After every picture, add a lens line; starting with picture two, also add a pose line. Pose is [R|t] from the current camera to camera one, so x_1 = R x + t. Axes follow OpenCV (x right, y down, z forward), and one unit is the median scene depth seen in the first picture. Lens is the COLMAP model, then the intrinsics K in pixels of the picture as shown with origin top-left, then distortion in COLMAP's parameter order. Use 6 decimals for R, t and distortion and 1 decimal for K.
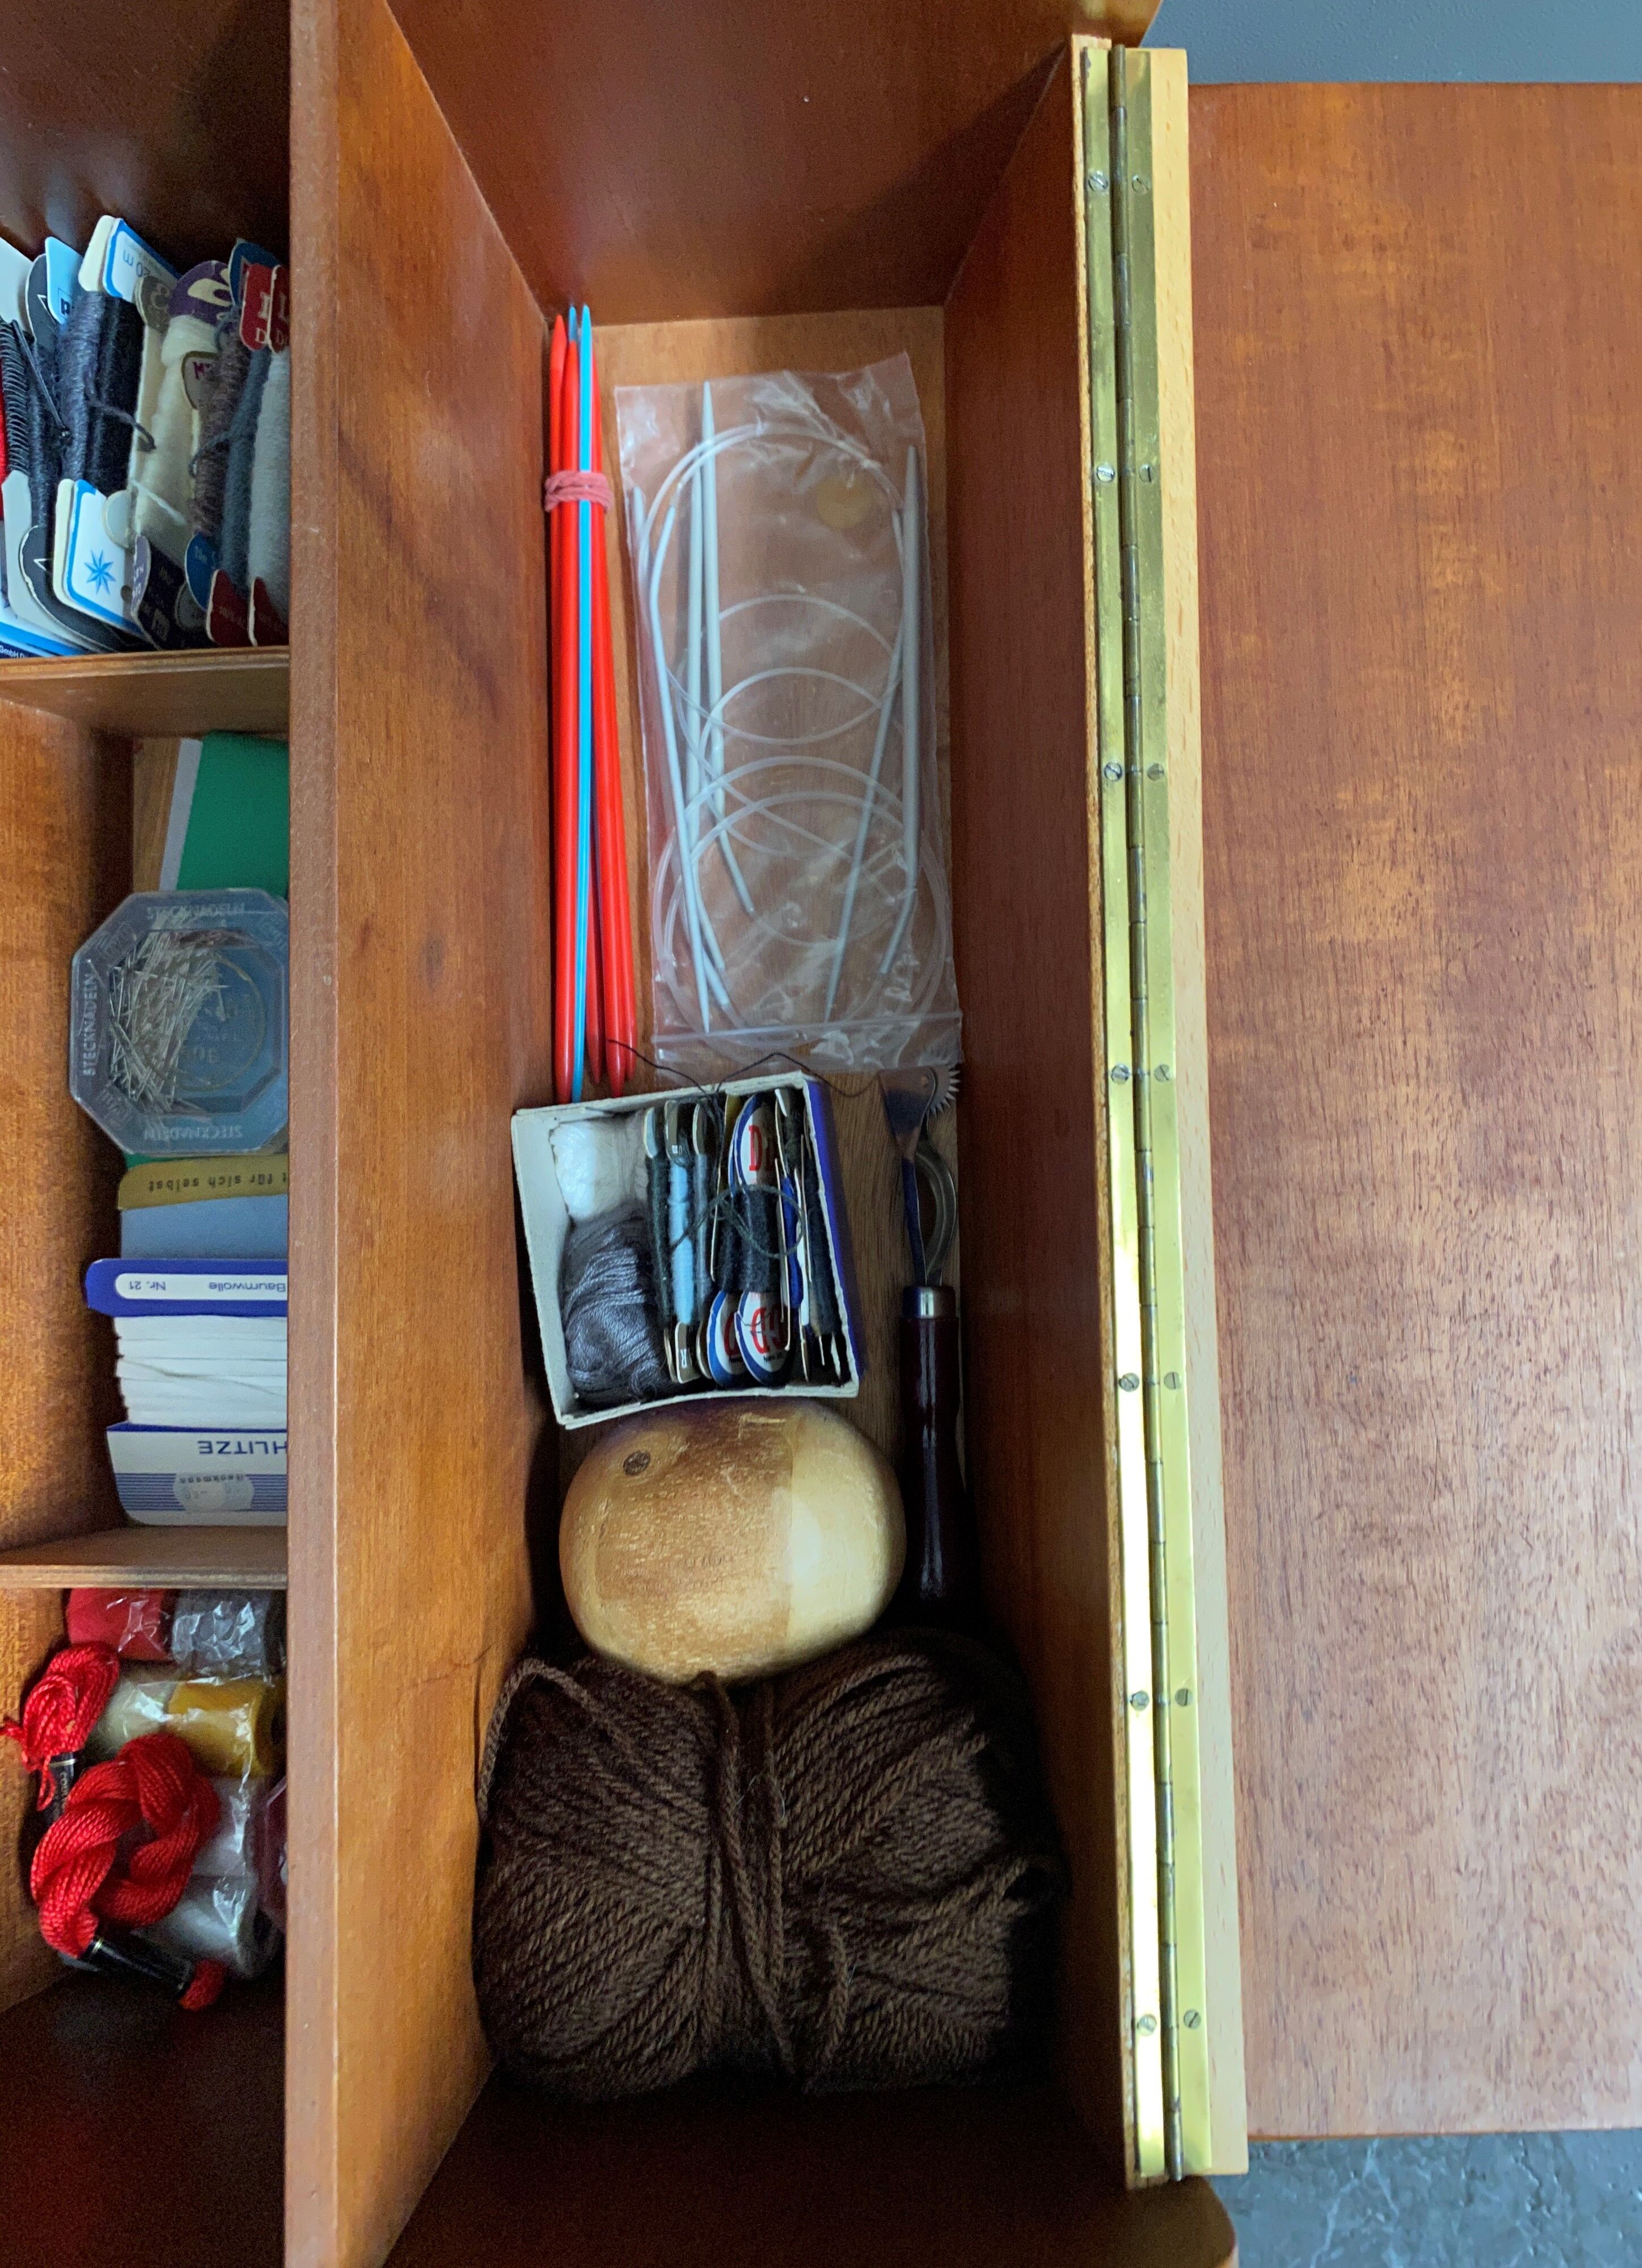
lens RADIAL K [[1853.5, 0, 876.3], [0, 1853.5, 1038.2], [0, 0, 1]] dist [0.003537, -0.001872]
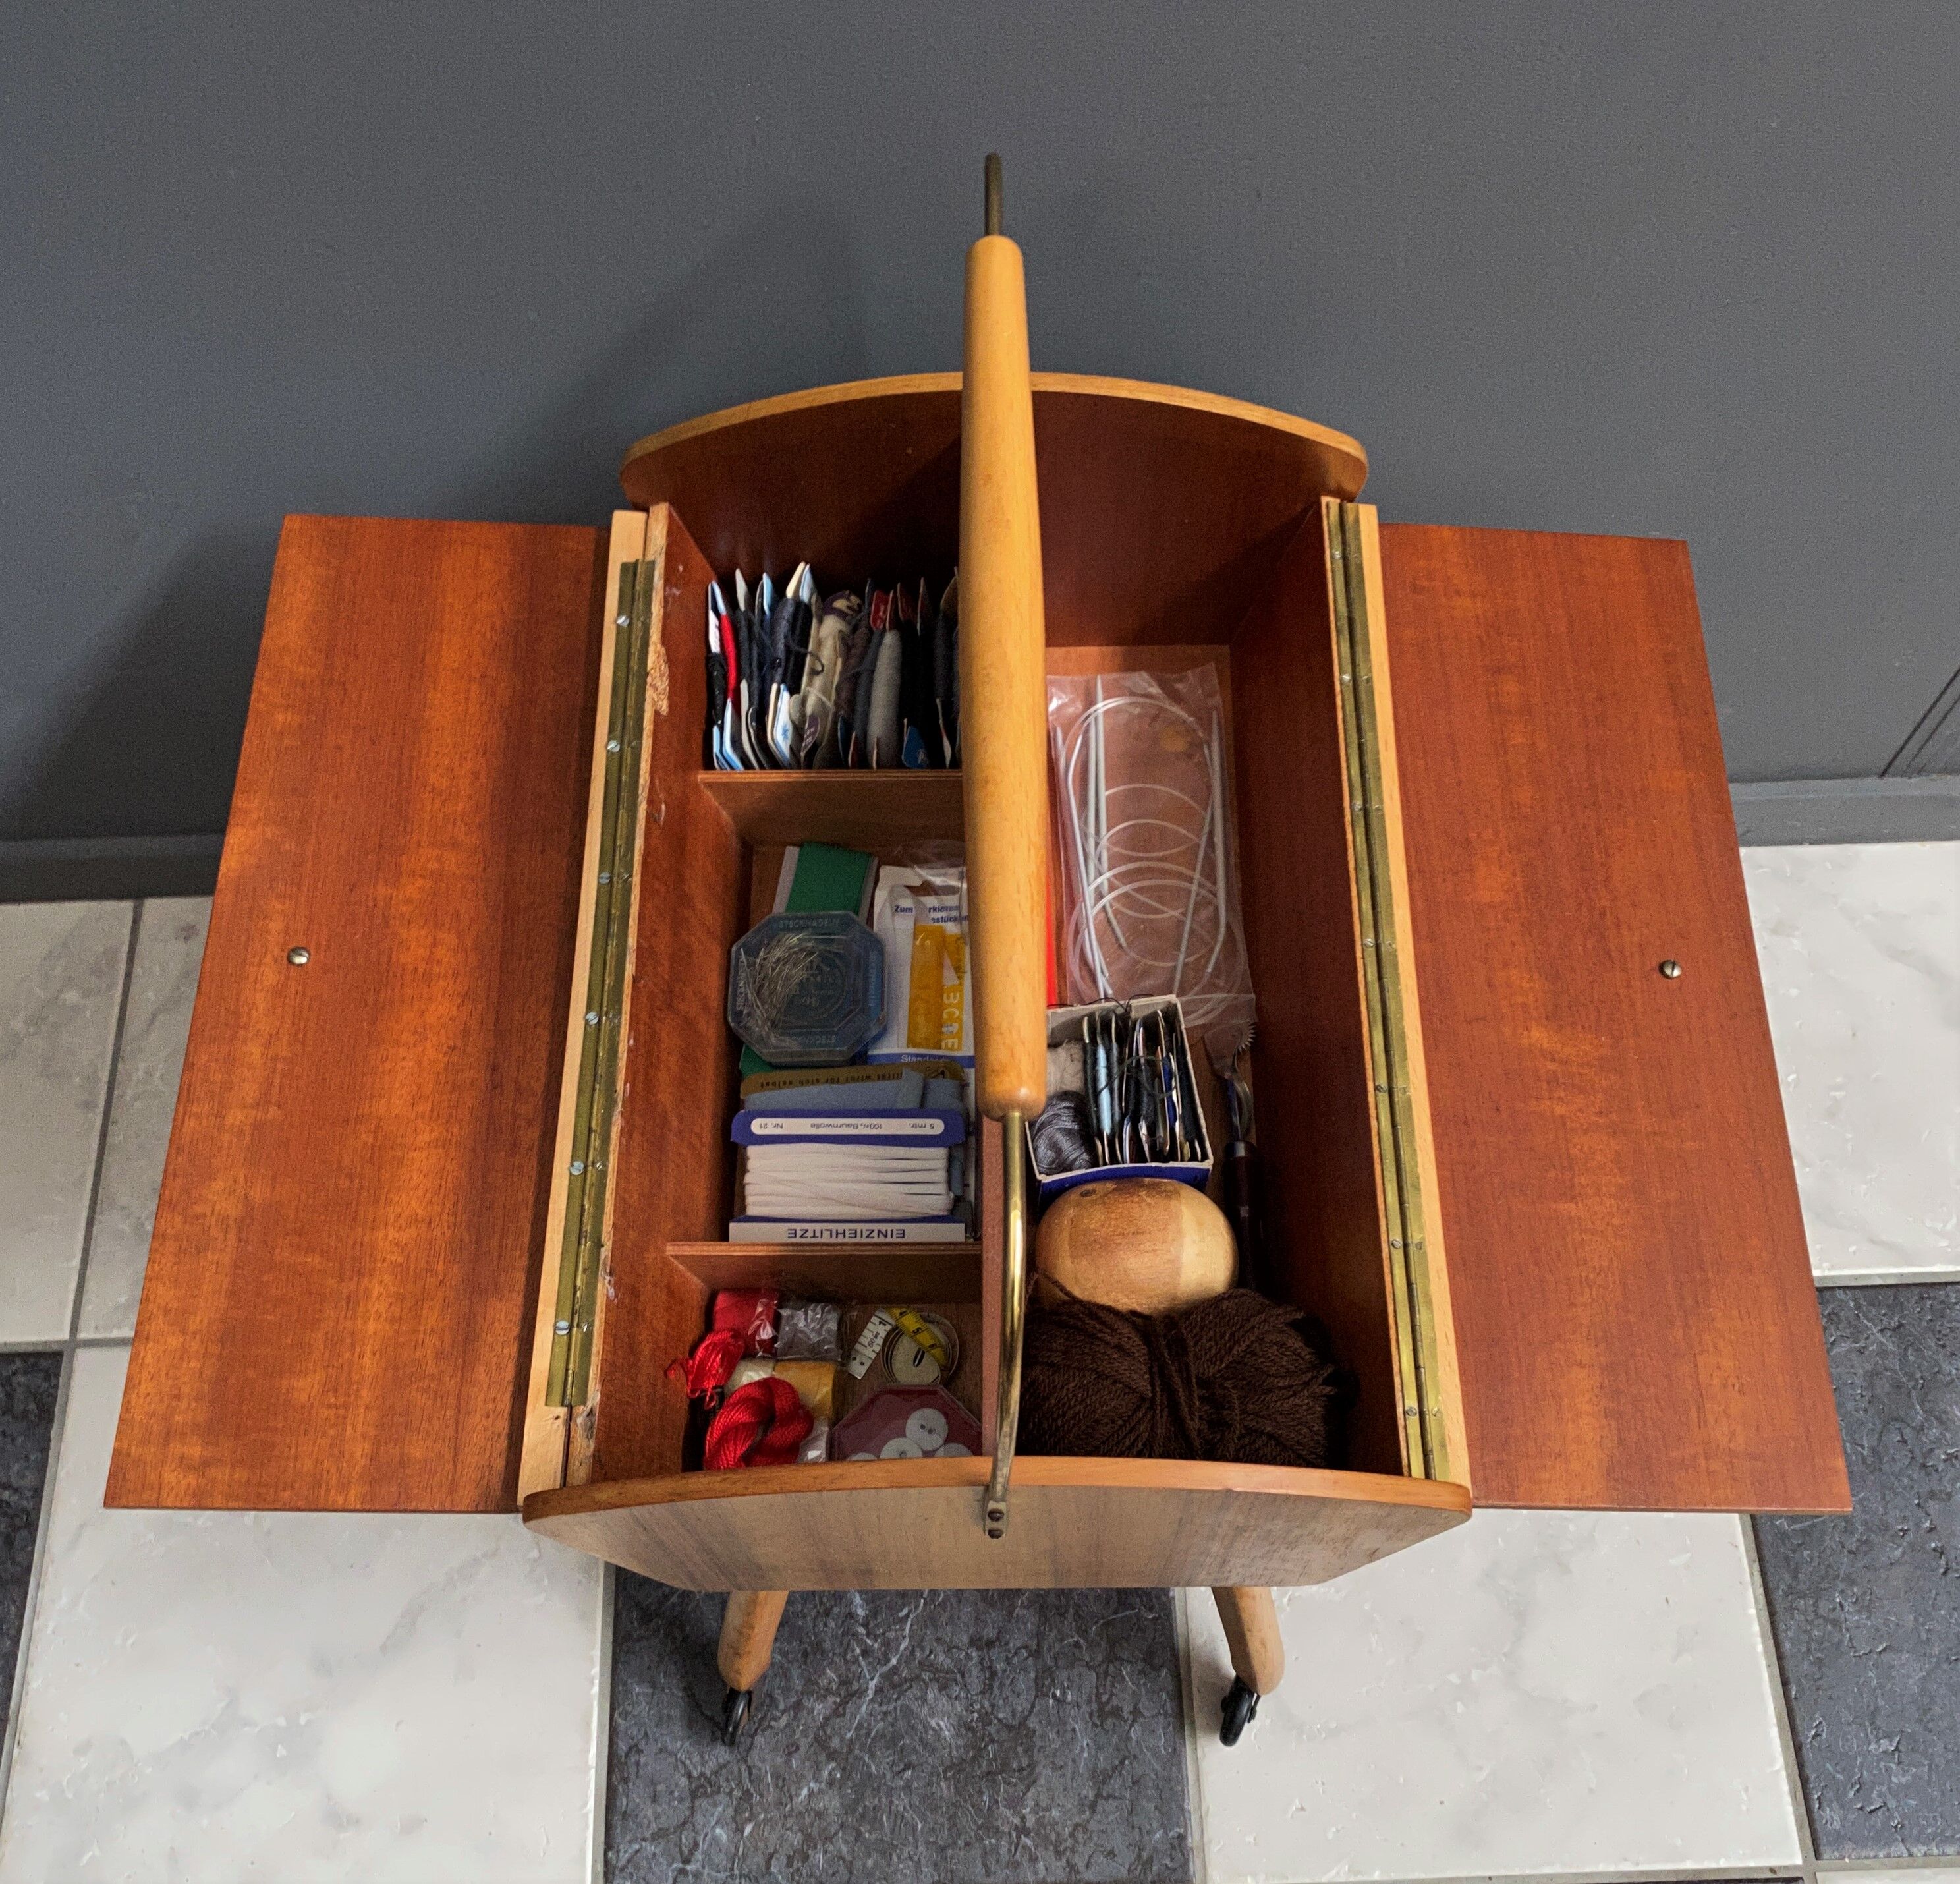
lens RADIAL K [[2081.8, 0, 980.0], [0, 2081.8, 942.0], [0, 0, 1]] dist [0.033878, -0.027022]
pose [[0.997955, 0.047360, 0.042919, -0.308456], [-0.027891, 0.926890, -0.374294, 0.706125], [-0.057508, 0.372332, 0.926316, -0.836507]]
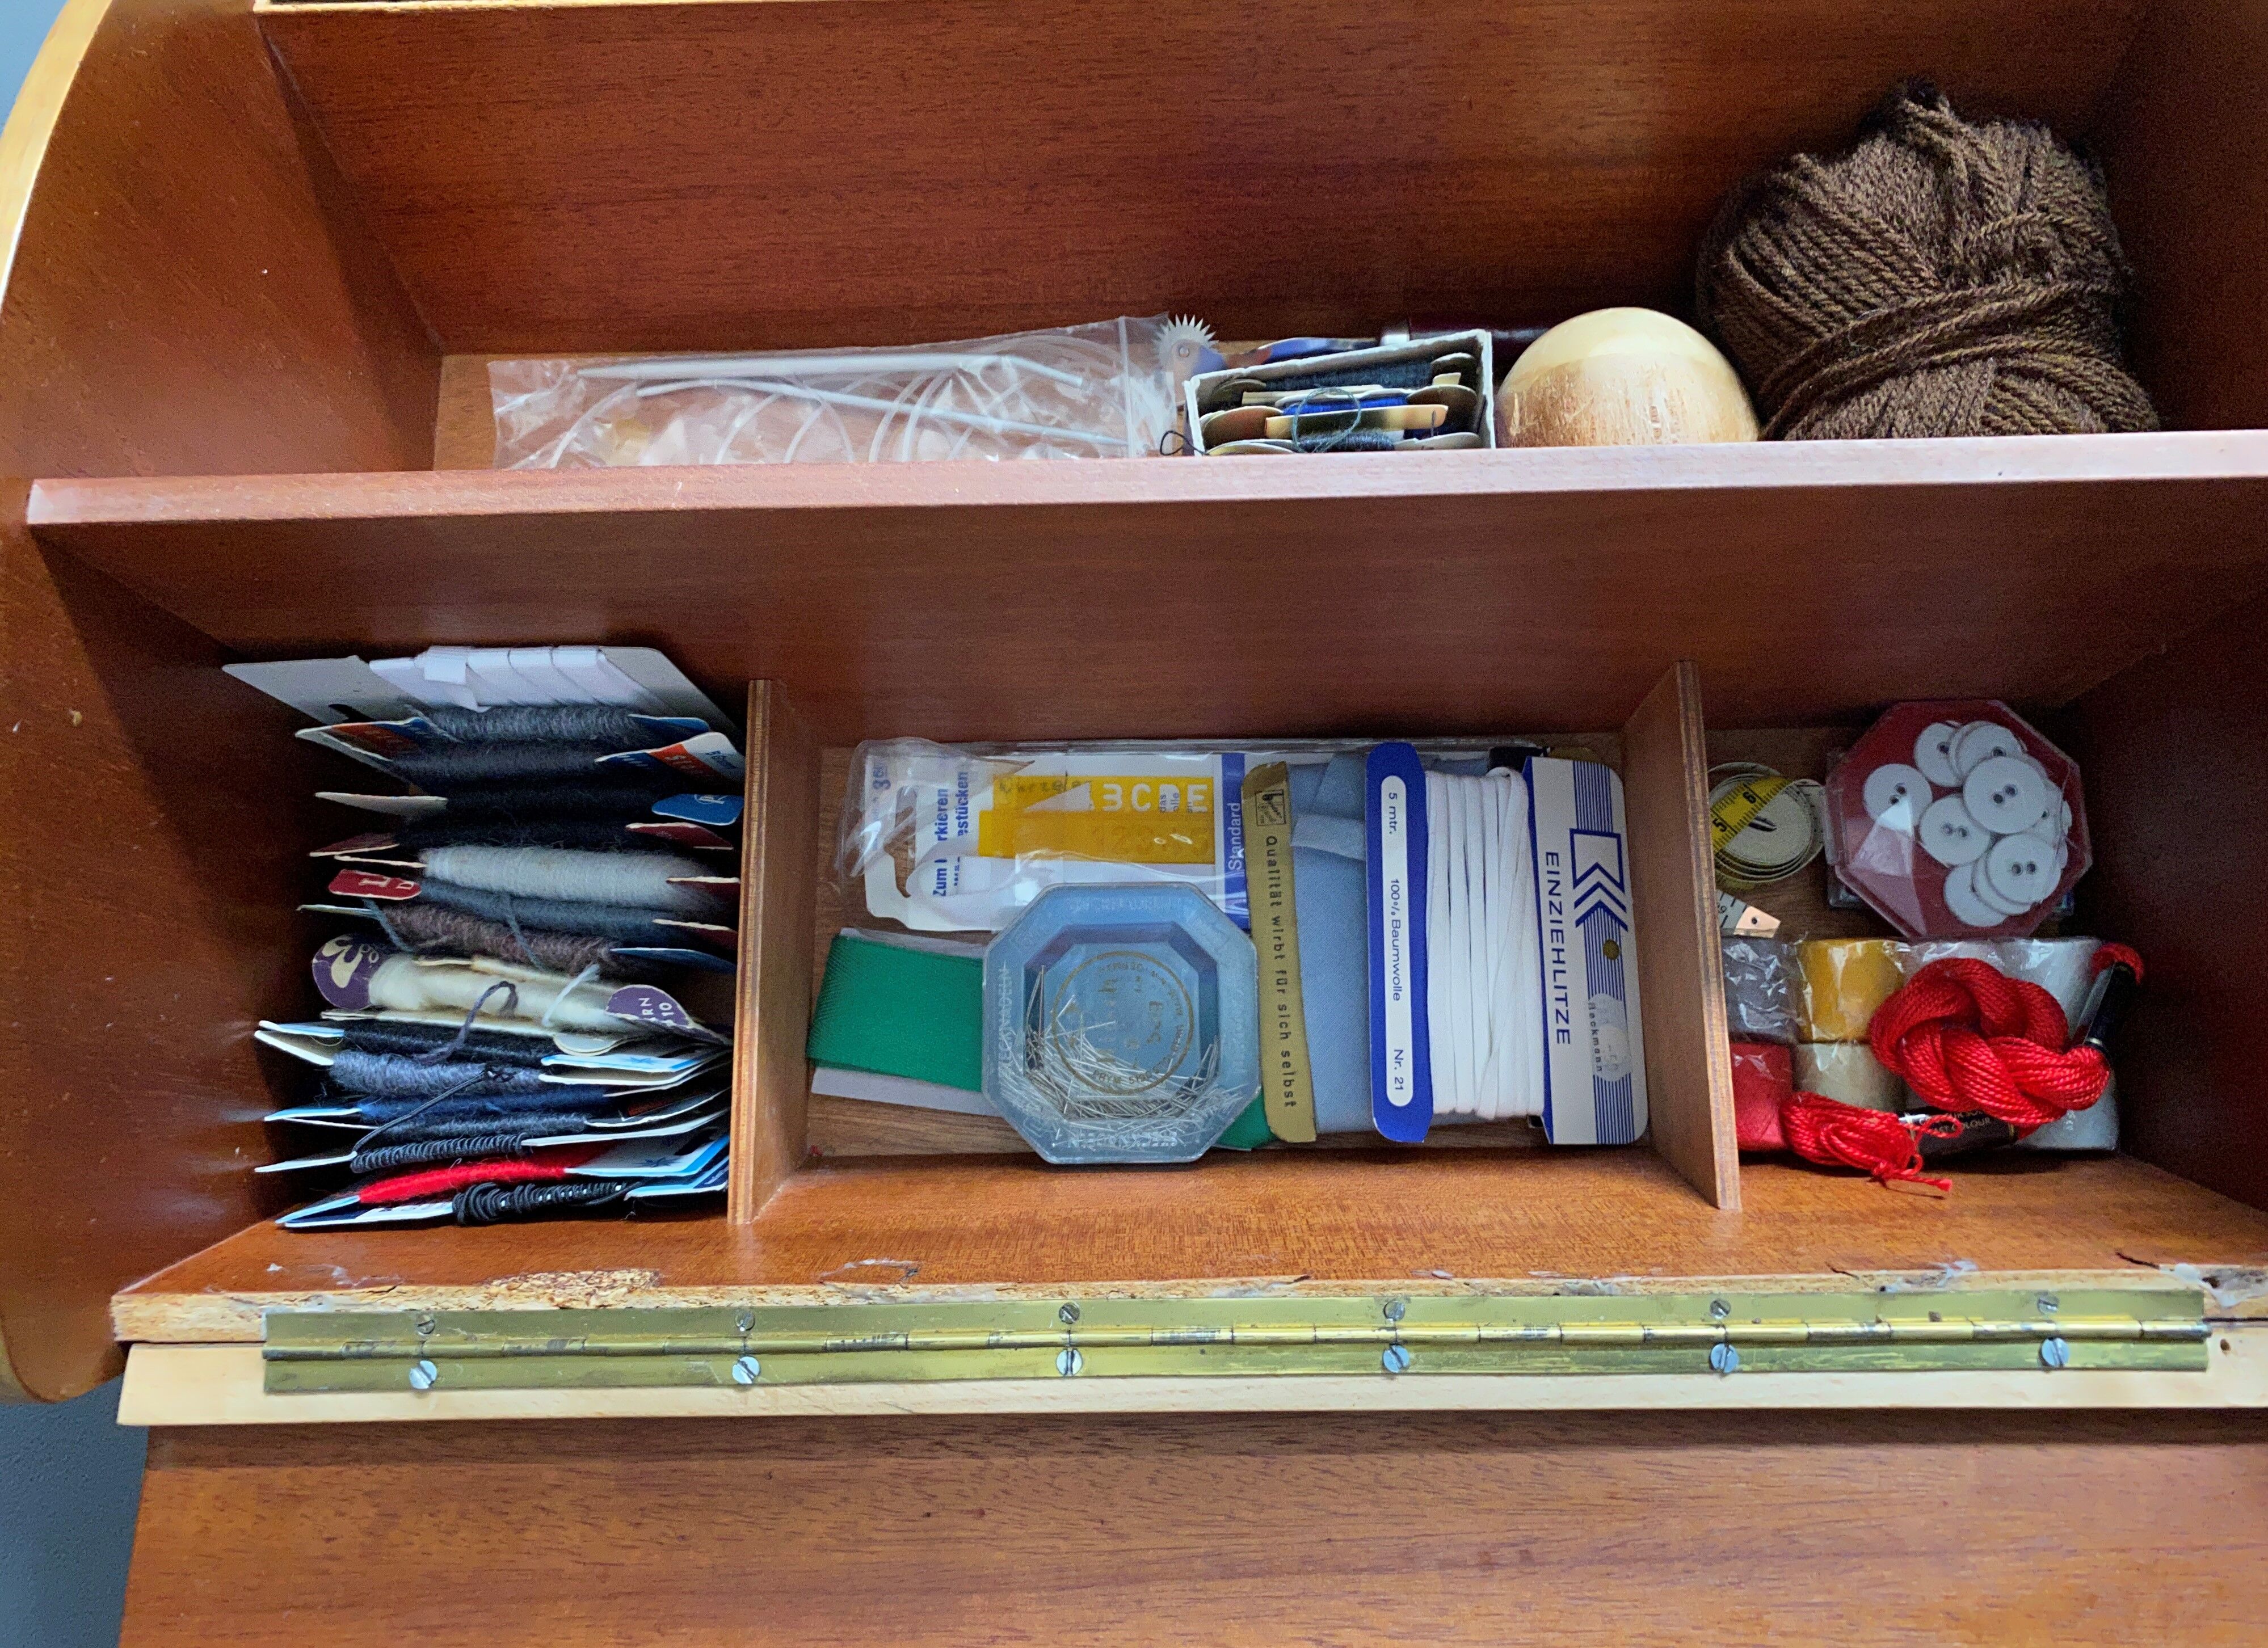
lens RADIAL K [[1853.6, 0, 1134.0], [0, 1853.6, 824.0], [0, 0, 1]] dist [0.003537, -0.001872]
pose [[0.014635, -0.954874, 0.296649, -0.582972], [0.998533, 0.029426, 0.045455, -0.051718], [-0.052133, 0.295549, 0.953904, 0.068215]]
